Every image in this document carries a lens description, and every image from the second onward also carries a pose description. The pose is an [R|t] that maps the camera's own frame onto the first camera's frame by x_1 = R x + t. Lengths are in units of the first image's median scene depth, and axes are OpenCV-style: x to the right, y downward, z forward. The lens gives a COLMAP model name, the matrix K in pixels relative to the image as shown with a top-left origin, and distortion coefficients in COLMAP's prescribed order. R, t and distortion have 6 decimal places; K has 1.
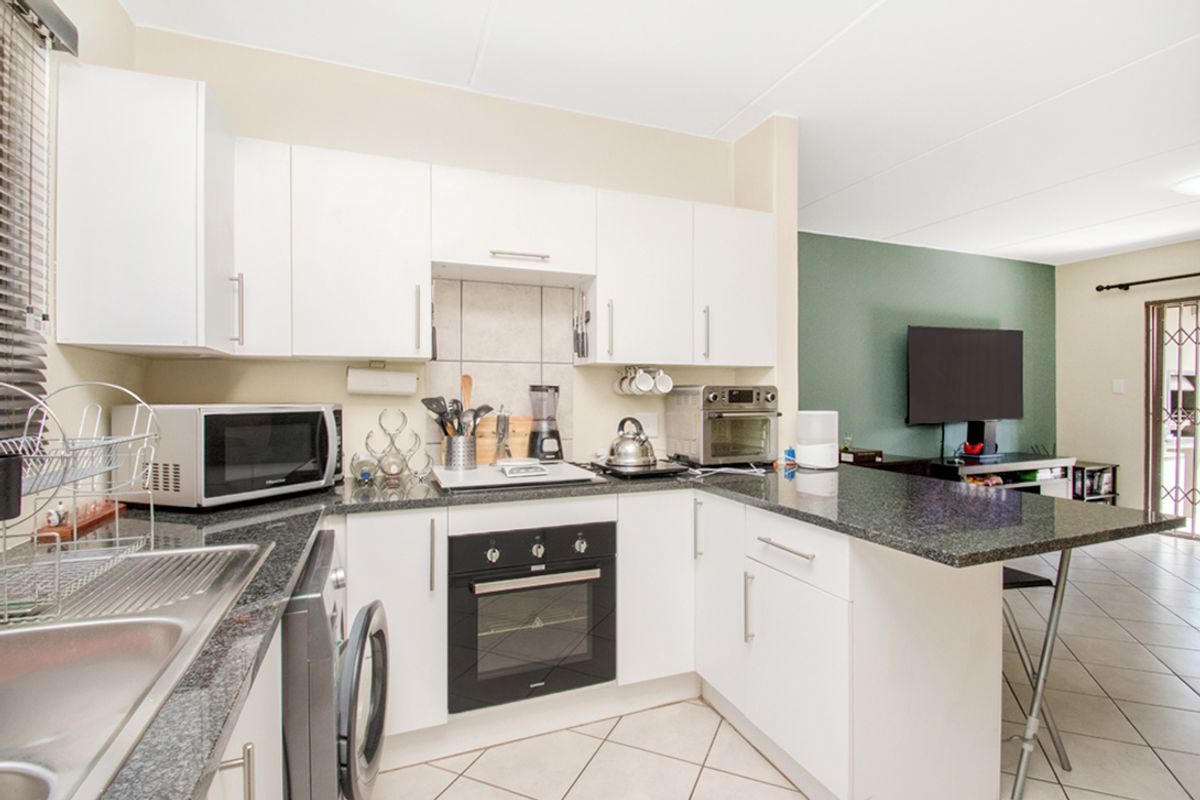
lens RADIAL K [[553.6, 0, 596.0], [0, 553.6, 396.6], [0, 0, 1]] dist [0.000401, 0.000309]
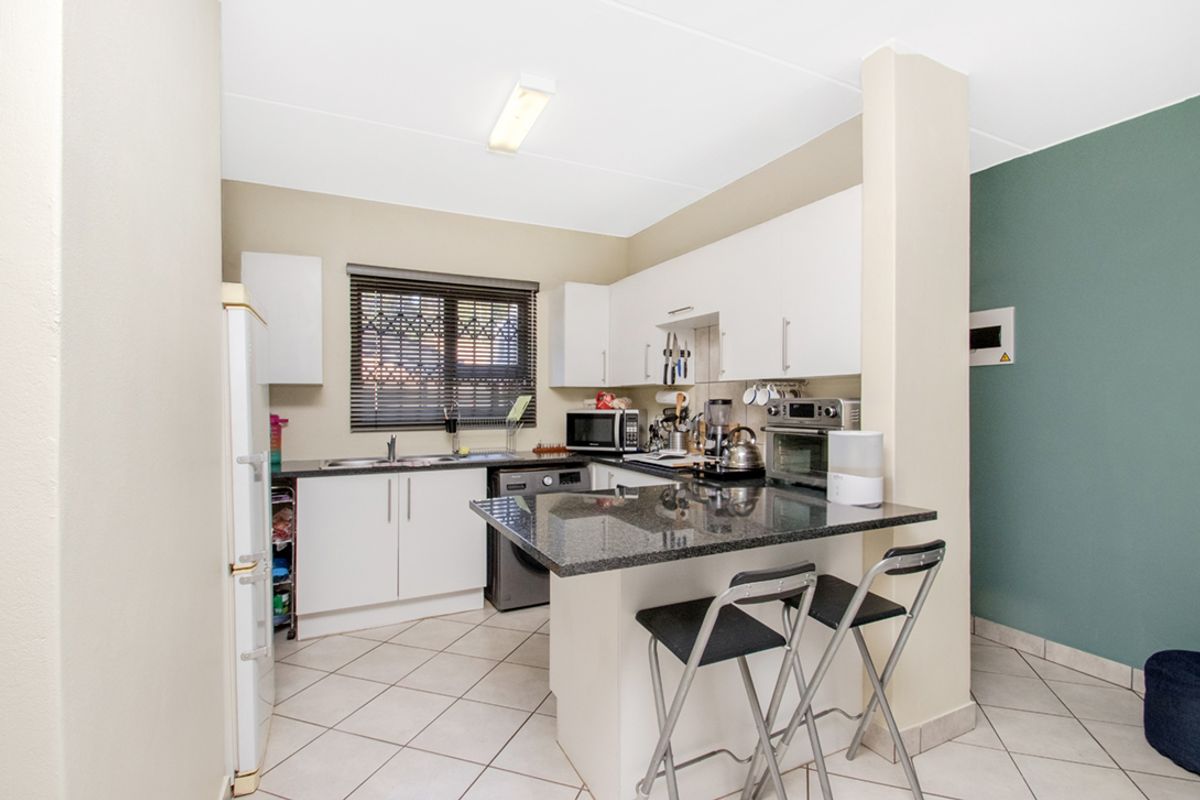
lens RADIAL K [[553.6, 0, 598.5], [0, 553.6, 400.6], [0, 0, 1]] dist [0.000401, 0.000309]
pose [[0.073361, 0.000760, -0.997305, 0.864576], [0.003851, 0.999992, 0.001046, -0.013850], [0.997298, -0.003917, 0.073357, 0.453277]]
